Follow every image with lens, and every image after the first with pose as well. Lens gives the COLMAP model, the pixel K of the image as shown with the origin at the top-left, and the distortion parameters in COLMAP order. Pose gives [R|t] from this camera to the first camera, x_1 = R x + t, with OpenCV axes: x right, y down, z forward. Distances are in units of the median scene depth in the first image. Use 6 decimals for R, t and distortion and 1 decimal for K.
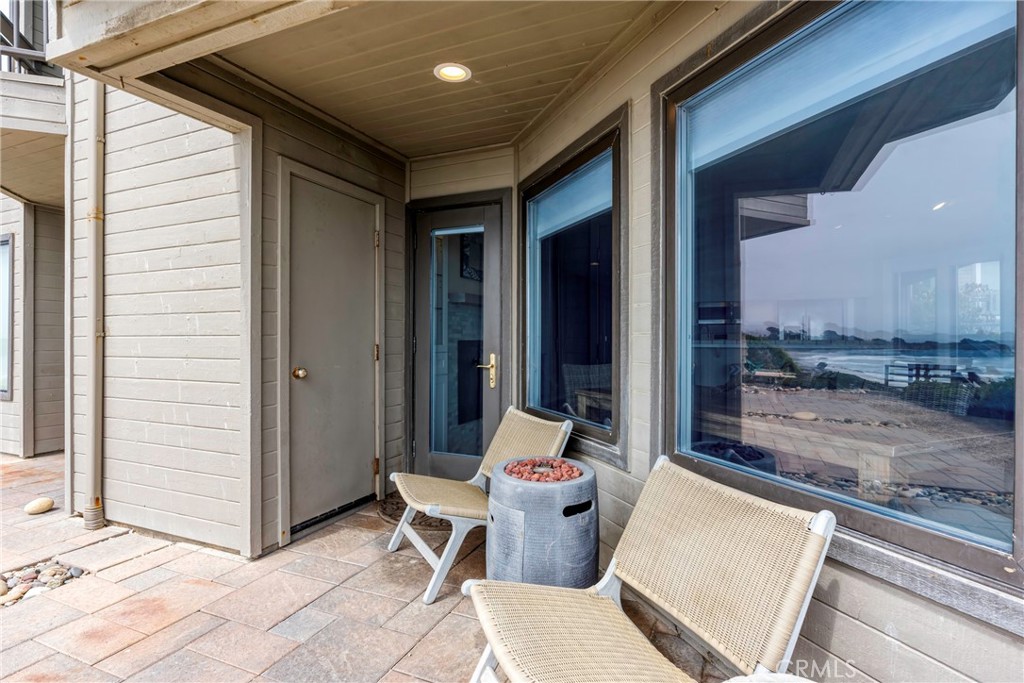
lens RADIAL K [[513.7, 0, 513.9], [0, 513.7, 339.8], [0, 0, 1]] dist [-0.007660, -0.002819]
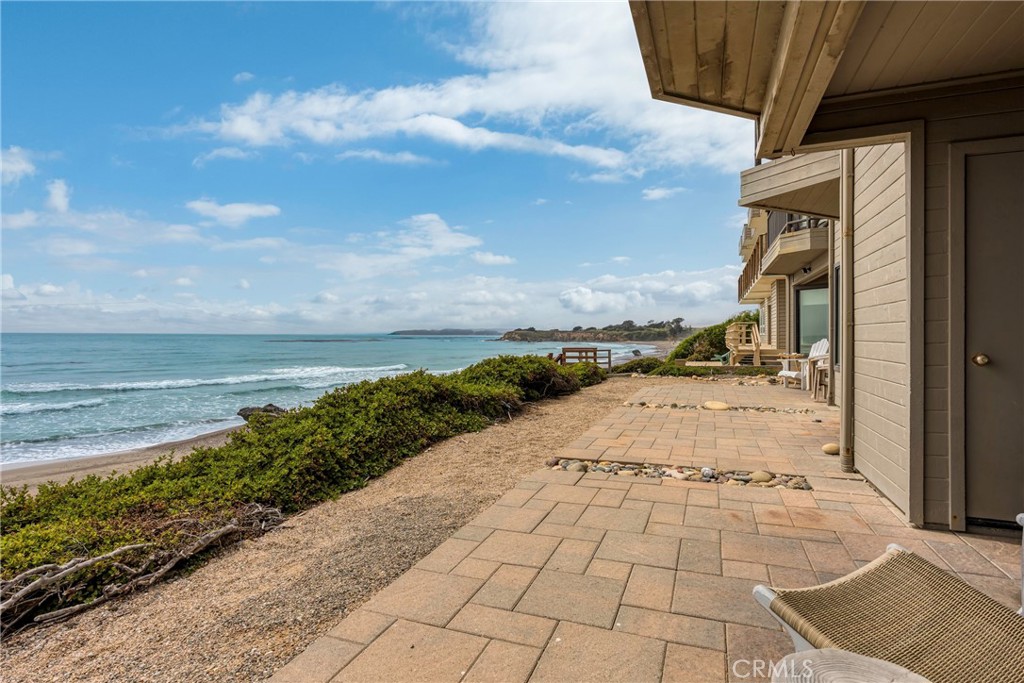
lens RADIAL K [[513.7, 0, 514.8], [0, 513.7, 334.7], [0, 0, 1]] dist [-0.007660, -0.002819]
pose [[0.044174, 0.001714, -0.999022, 0.509059], [-0.005594, 0.999983, 0.001469, 0.022598], [0.999008, 0.005524, 0.044183, 0.093179]]
